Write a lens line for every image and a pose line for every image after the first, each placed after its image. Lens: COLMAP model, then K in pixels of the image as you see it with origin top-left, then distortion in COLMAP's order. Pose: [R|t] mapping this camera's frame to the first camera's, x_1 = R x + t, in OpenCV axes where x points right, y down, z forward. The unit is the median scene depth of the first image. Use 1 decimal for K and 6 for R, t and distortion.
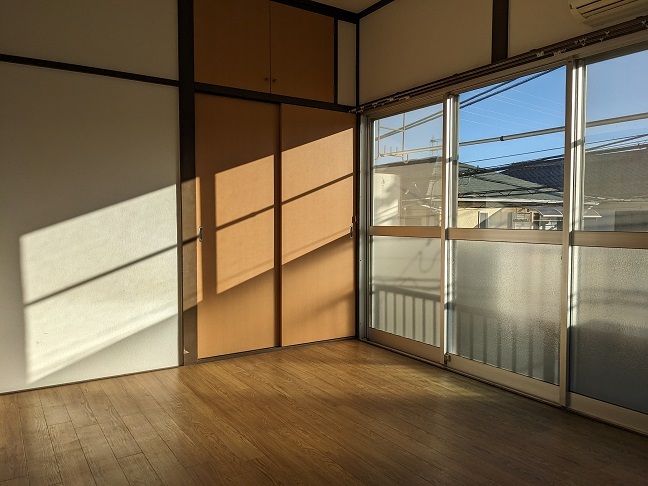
lens RADIAL K [[511.5, 0, 320.8], [0, 511.5, 248.6], [0, 0, 1]] dist [0.083001, -0.107366]
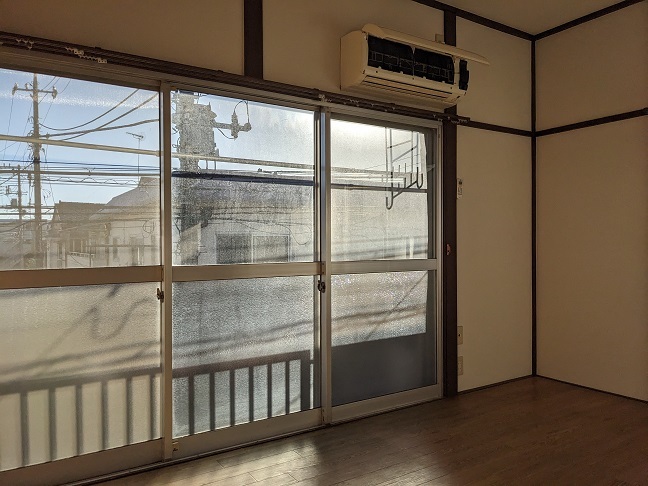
lens RADIAL K [[511.5, 0, 320.8], [0, 511.5, 248.6], [0, 0, 1]] dist [0.083001, -0.107366]
pose [[-0.008647, -0.010900, 0.999903, -0.491503], [0.070266, 0.997462, 0.011481, -0.060556], [-0.997491, 0.070359, -0.007859, 0.806717]]
